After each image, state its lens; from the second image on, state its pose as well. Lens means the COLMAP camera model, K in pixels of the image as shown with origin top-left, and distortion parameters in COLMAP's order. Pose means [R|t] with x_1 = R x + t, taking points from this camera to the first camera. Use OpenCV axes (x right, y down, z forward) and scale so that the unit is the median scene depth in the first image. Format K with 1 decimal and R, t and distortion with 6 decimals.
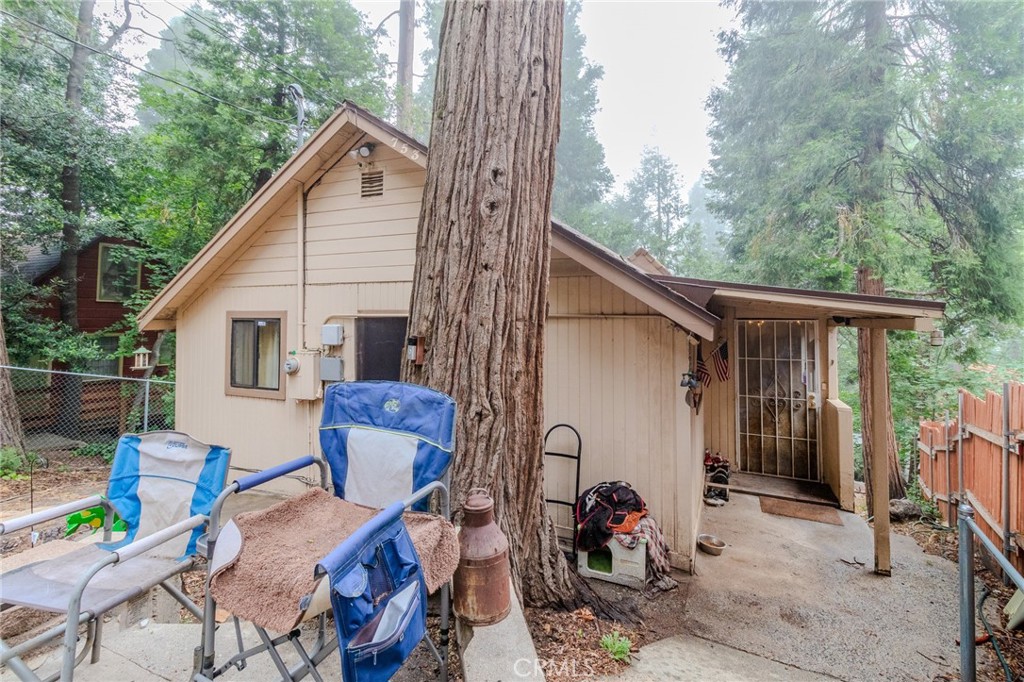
lens RADIAL K [[478.9, 0, 509.3], [0, 478.9, 314.2], [0, 0, 1]] dist [0.011255, -0.000271]
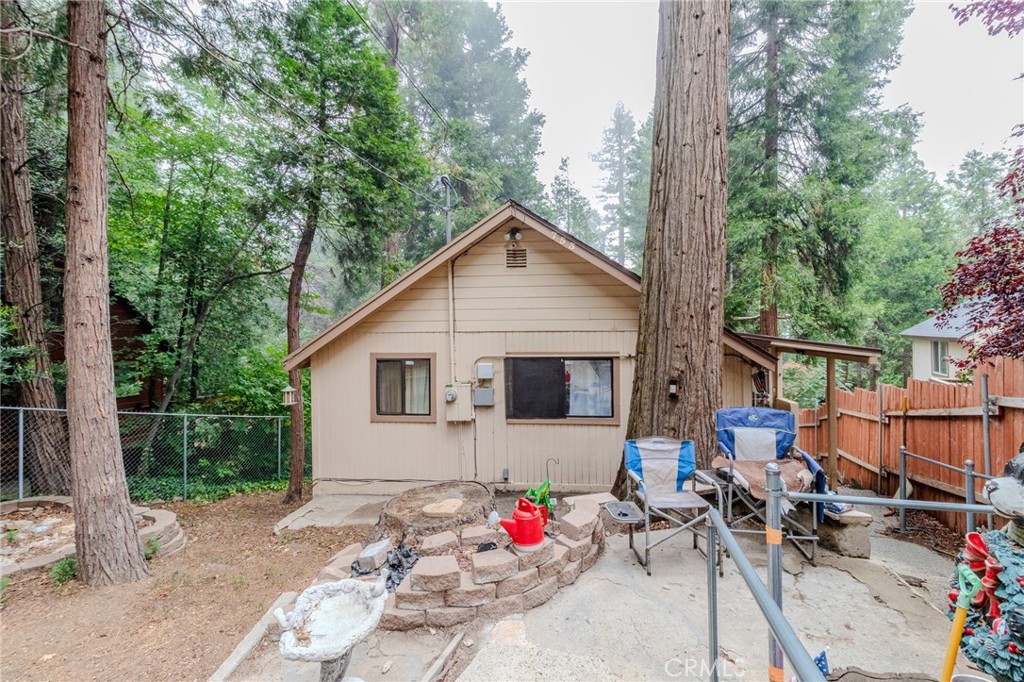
lens RADIAL K [[477.5, 0, 515.7], [0, 477.5, 335.6], [0, 0, 1]] dist [0.011996, 0.000204]
pose [[0.960288, -0.019548, 0.278324, -0.588210], [0.011588, 0.999476, 0.030215, -0.084126], [-0.278769, -0.025790, 0.960012, -0.258922]]
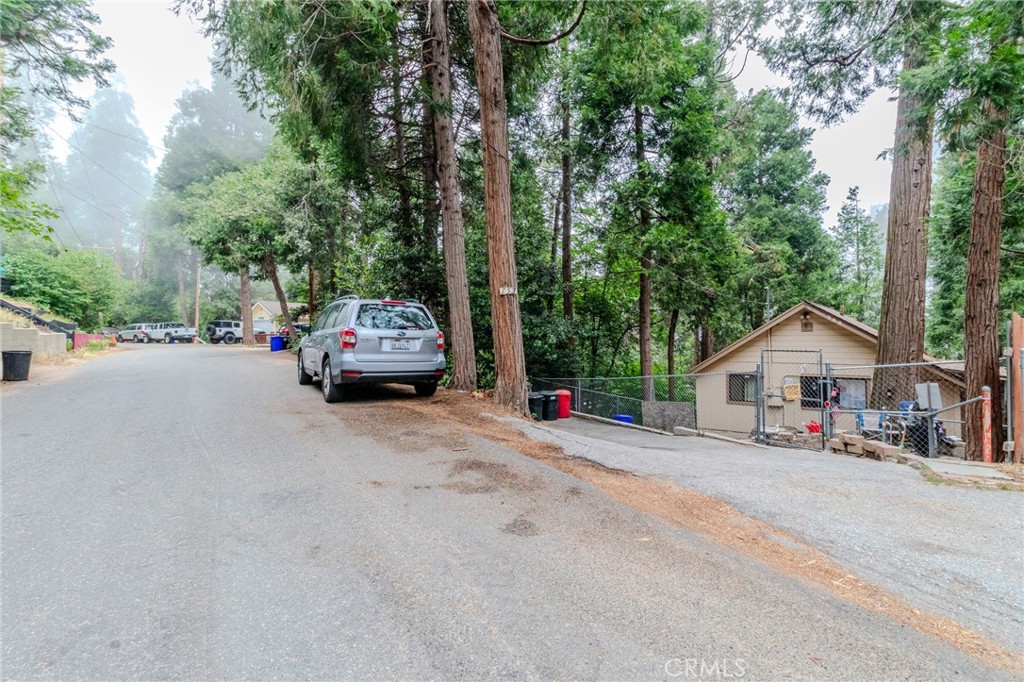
lens RADIAL K [[477.5, 0, 515.7], [0, 477.5, 335.6], [0, 0, 1]] dist [0.011996, 0.000204]
pose [[0.970034, -0.015560, -0.242472, -1.076920], [0.017375, 0.999835, 0.005347, -0.233877], [0.242348, -0.009400, 0.970144, -1.771896]]
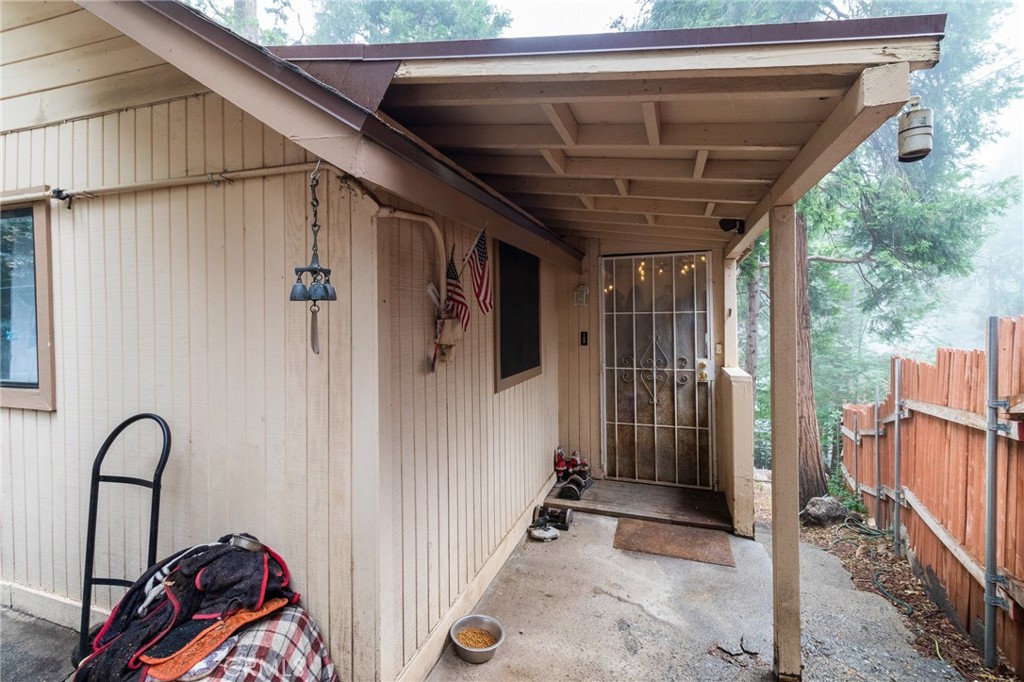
lens RADIAL K [[472.2, 0, 511.2], [0, 472.2, 329.3], [0, 0, 1]] dist [0.008280, 0.000059]
pose [[0.995246, -0.015348, 0.096174, 0.303590], [0.012622, 0.999503, 0.028889, 0.100504], [-0.096570, -0.027538, 0.994945, 0.371466]]
